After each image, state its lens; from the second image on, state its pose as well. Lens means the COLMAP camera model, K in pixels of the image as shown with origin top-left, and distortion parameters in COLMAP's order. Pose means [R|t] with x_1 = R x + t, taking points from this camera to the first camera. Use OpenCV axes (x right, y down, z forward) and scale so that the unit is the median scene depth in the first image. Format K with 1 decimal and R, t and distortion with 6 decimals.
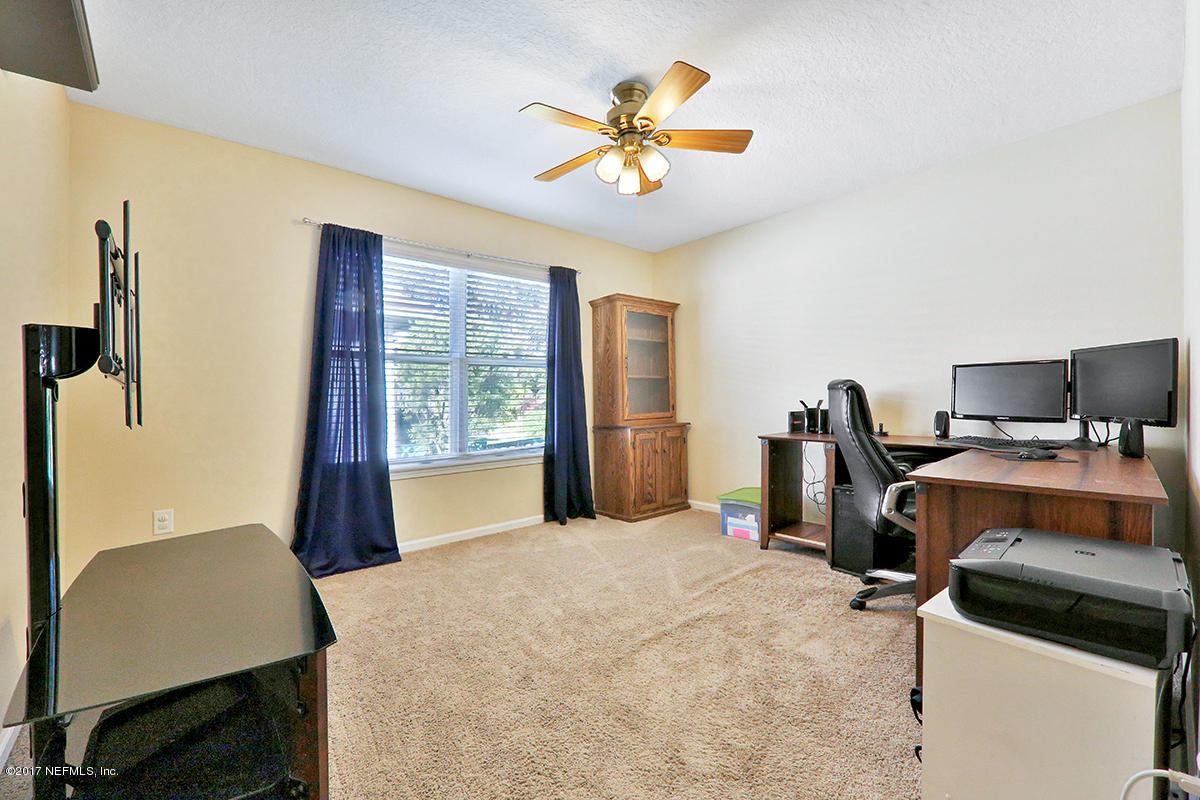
lens RADIAL K [[491.6, 0, 595.2], [0, 491.6, 396.4], [0, 0, 1]] dist [0.001642, -0.000171]
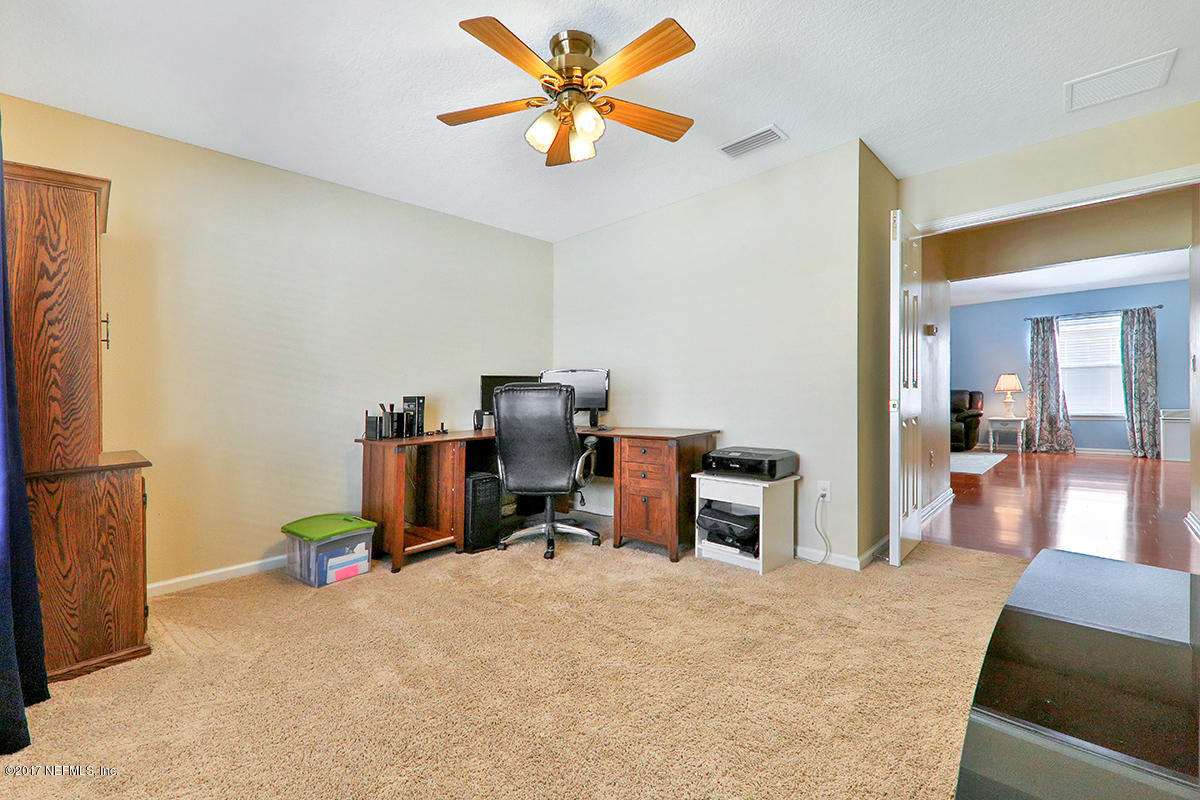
lens RADIAL K [[491.6, 0, 597.2], [0, 491.6, 401.1], [0, 0, 1]] dist [0.001642, -0.000171]
pose [[-0.094975, -0.002764, 0.995476, -0.586256], [0.013134, 0.999906, 0.004030, 0.004965], [-0.995393, 0.013458, -0.094929, 0.741663]]
